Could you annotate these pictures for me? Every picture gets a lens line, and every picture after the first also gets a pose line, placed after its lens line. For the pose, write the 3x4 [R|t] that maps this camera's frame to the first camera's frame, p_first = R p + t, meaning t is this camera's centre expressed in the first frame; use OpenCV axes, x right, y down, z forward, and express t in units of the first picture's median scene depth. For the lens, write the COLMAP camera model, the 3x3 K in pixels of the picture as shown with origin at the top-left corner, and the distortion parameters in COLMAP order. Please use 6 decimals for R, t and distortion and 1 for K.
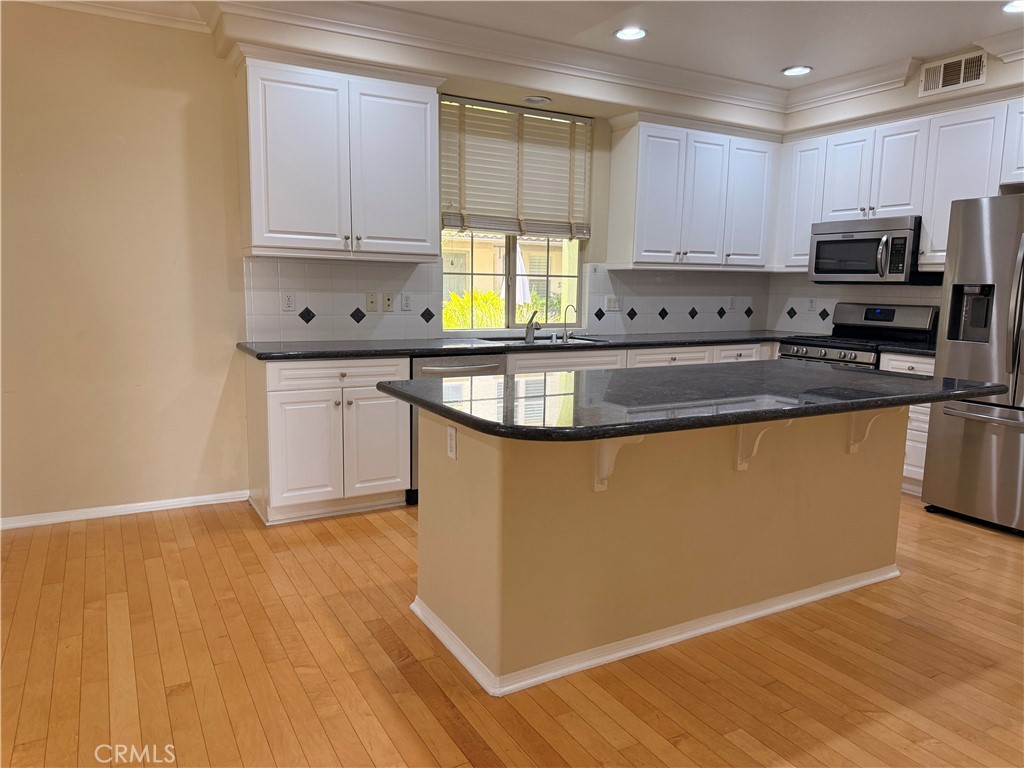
lens RADIAL K [[729.9, 0, 523.0], [0, 729.9, 385.9], [0, 0, 1]] dist [0.060353, -0.057390]
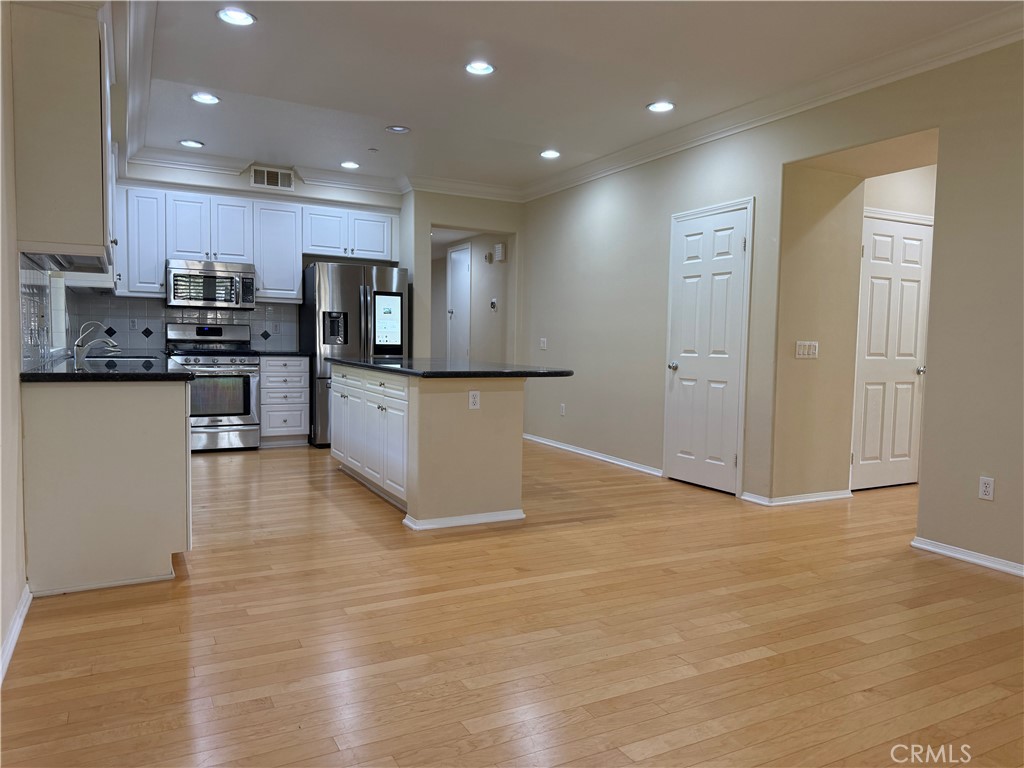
lens RADIAL K [[729.9, 0, 512.7], [0, 729.9, 385.0], [0, 0, 1]] dist [0.060353, -0.057390]
pose [[0.031804, -0.081548, 0.996162, -0.926299], [0.120478, 0.989712, 0.077174, -0.040059], [-0.992206, 0.117561, 0.041302, 0.438225]]
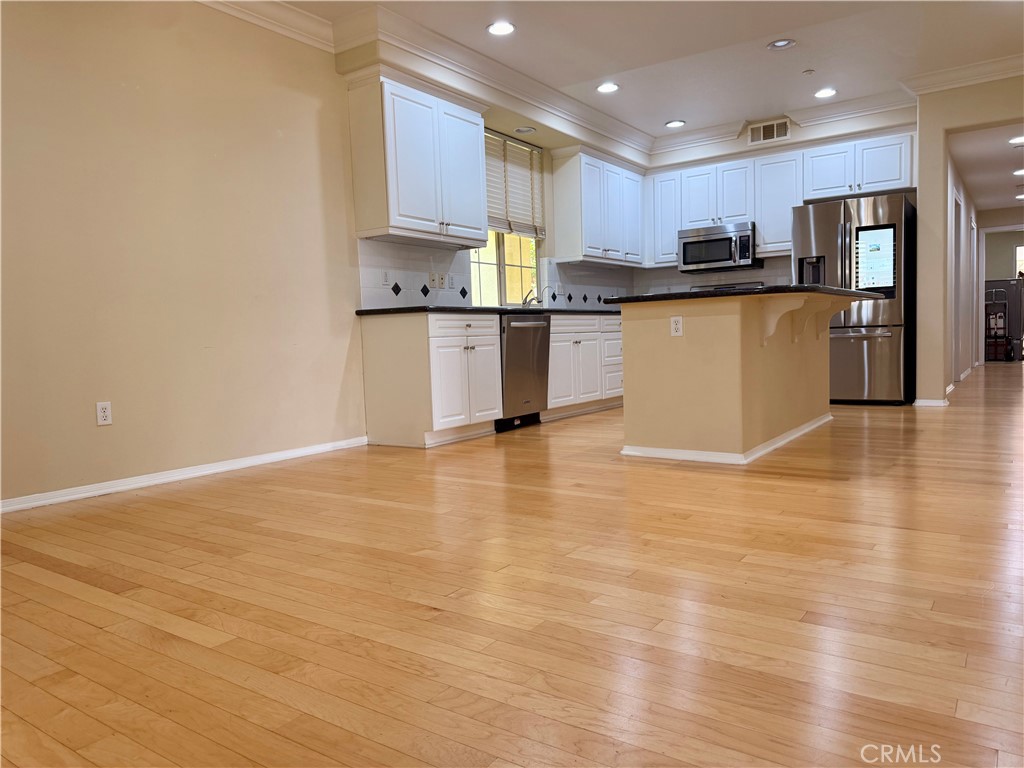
lens RADIAL K [[729.9, 0, 521.5], [0, 729.9, 387.3], [0, 0, 1]] dist [0.060353, -0.057390]
pose [[0.901739, -0.078838, 0.425031, -0.566574], [0.109475, 0.992825, -0.048104, 0.130246], [-0.418189, 0.089907, 0.903900, -0.148792]]
